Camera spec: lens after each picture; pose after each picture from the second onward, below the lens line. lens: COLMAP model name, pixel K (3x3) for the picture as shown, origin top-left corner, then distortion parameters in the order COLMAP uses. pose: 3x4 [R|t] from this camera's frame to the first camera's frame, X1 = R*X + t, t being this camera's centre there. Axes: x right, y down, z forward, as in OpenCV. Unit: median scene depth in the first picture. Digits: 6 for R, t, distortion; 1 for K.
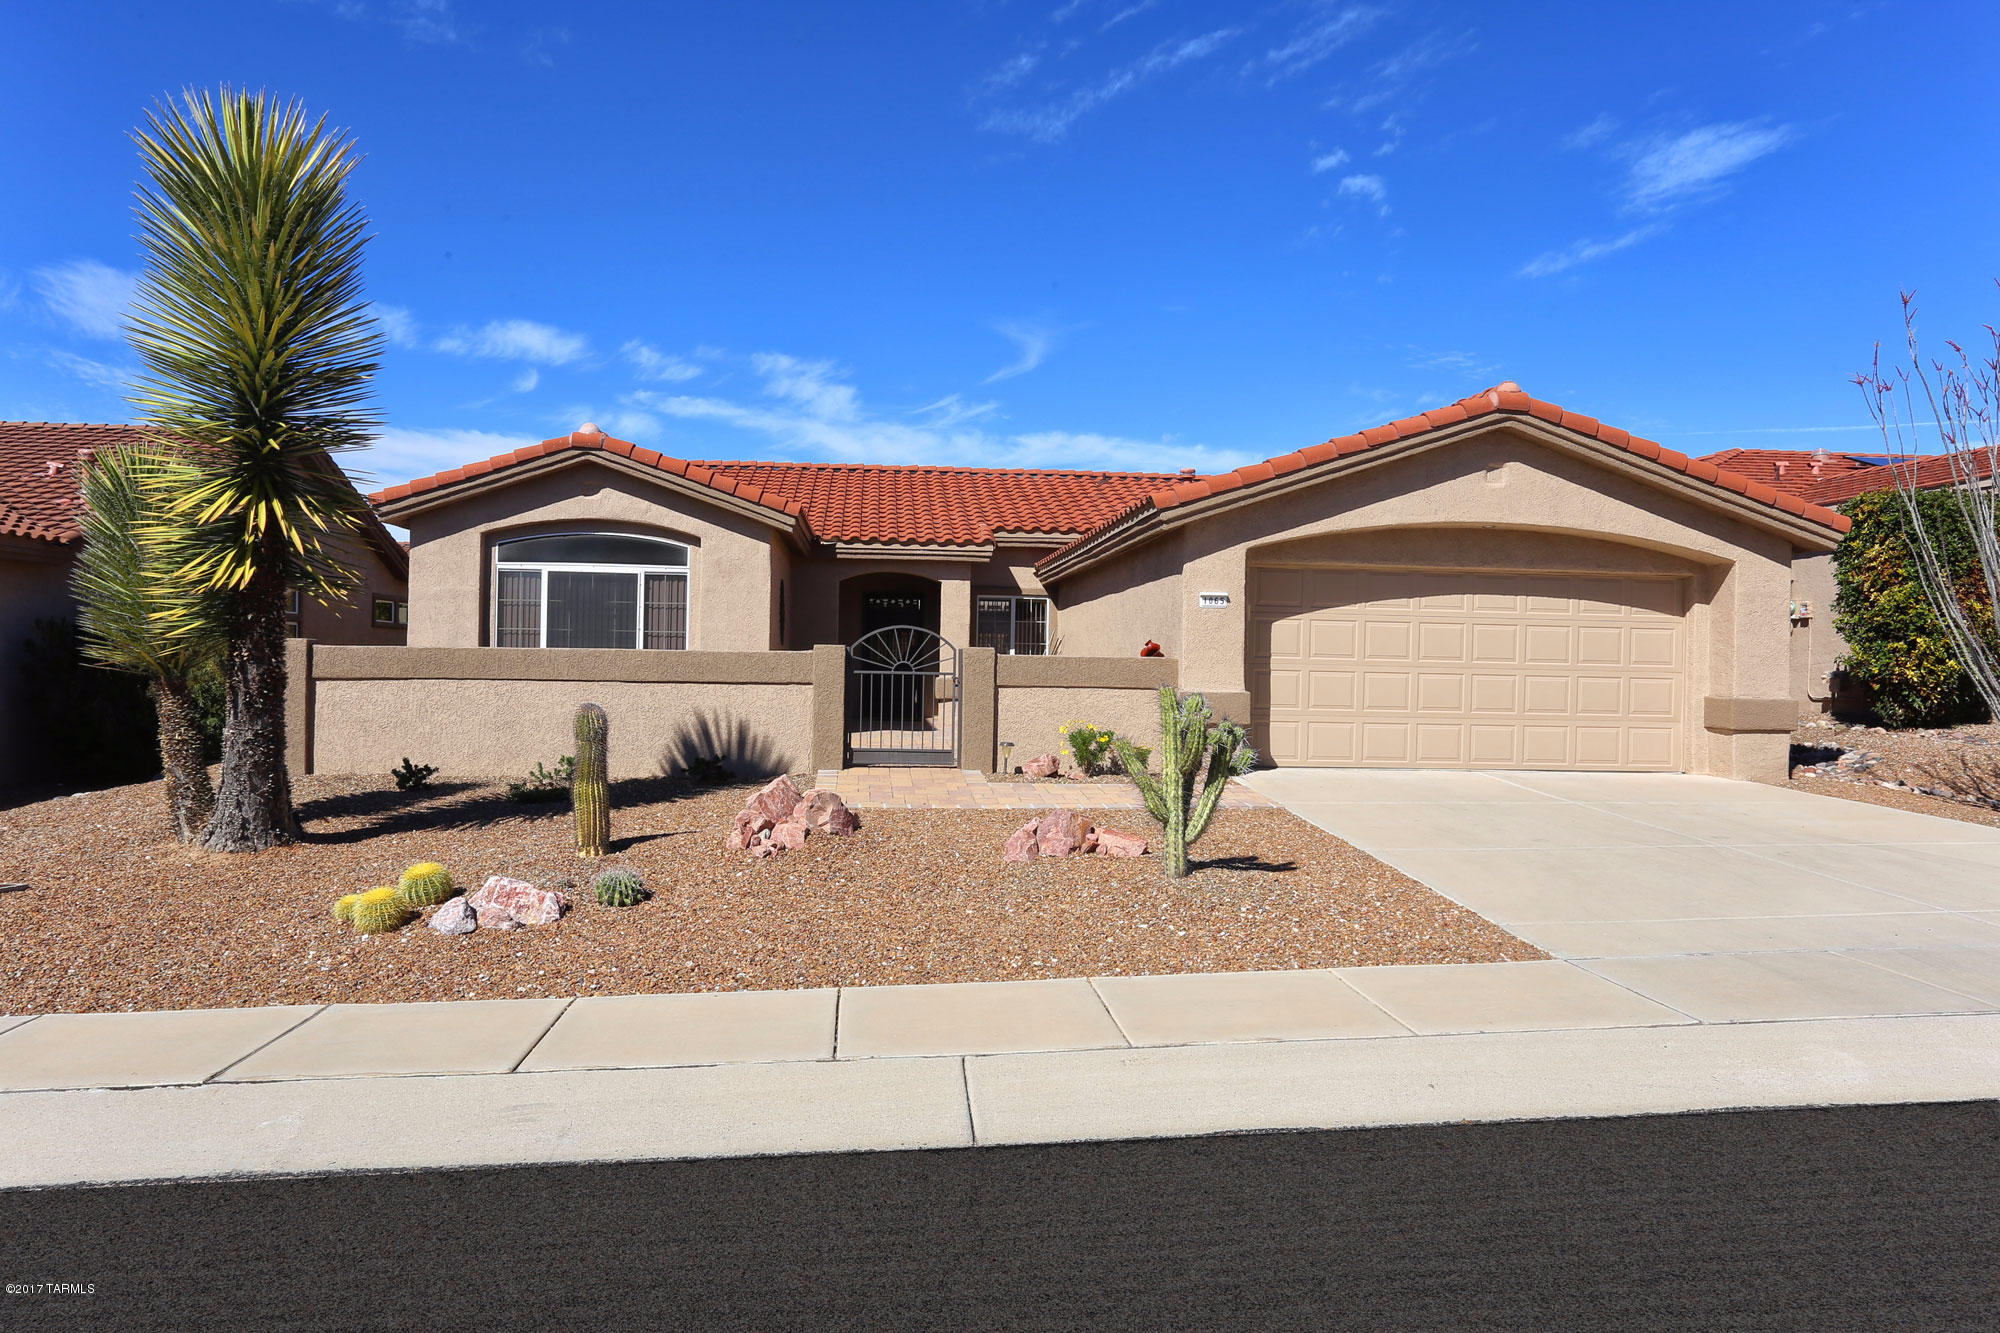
lens RADIAL K [[975.6, 0, 1000.0], [0, 975.6, 666.5], [0, 0, 1]] dist [-0.077894, -0.000008]
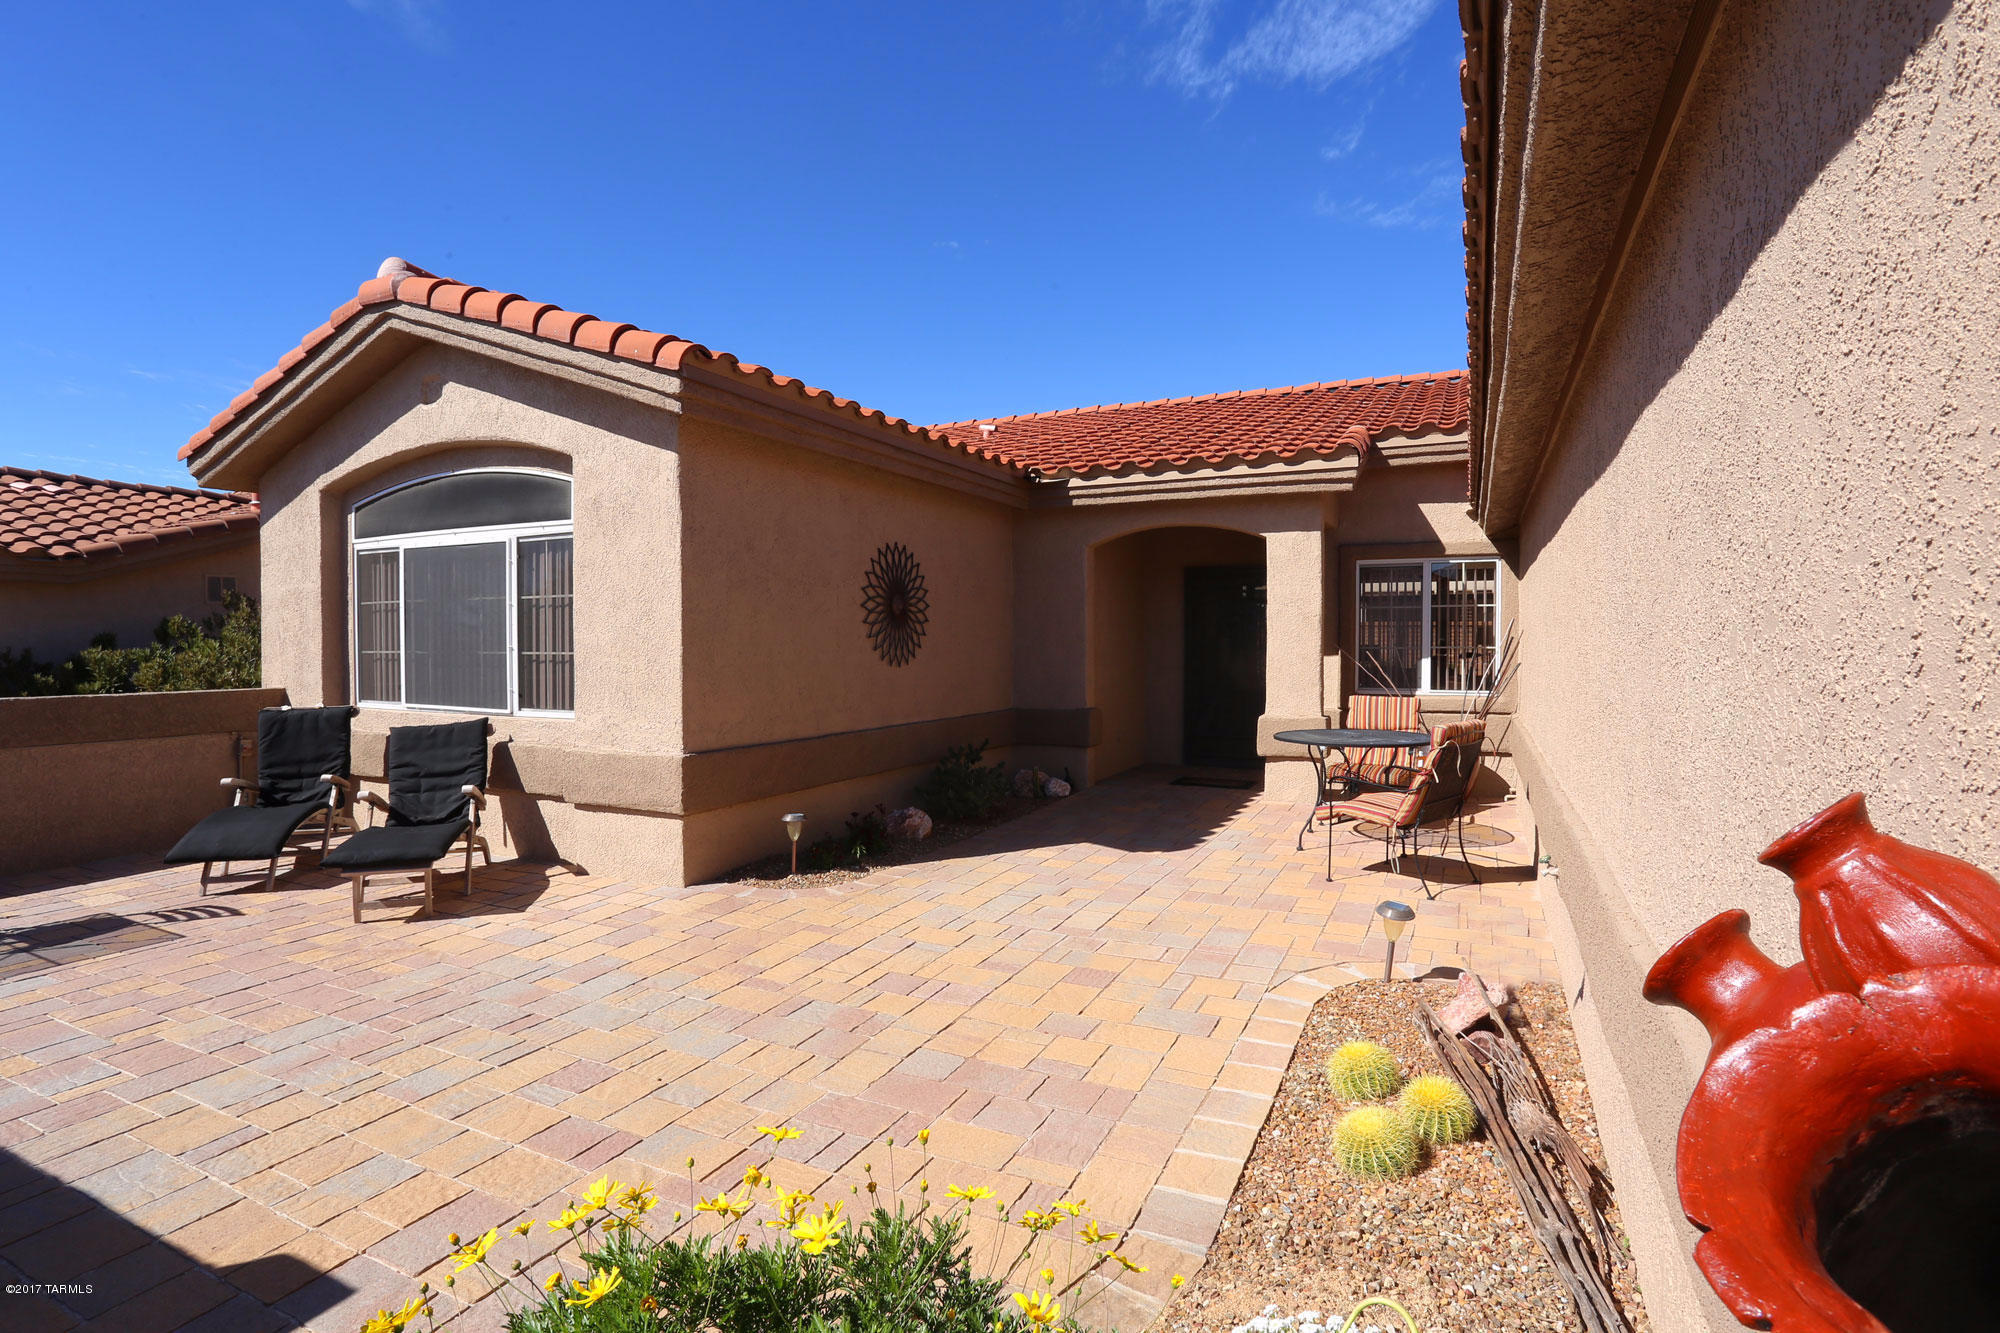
lens RADIAL K [[975.6, 0, 1000.0], [0, 975.6, 666.5], [0, 0, 1]] dist [-0.077894, -0.000008]
pose [[0.874912, -0.009122, -0.484196, 0.099883], [0.012315, 0.999918, 0.003415, -0.028140], [0.484125, -0.008951, 0.874953, 0.679901]]
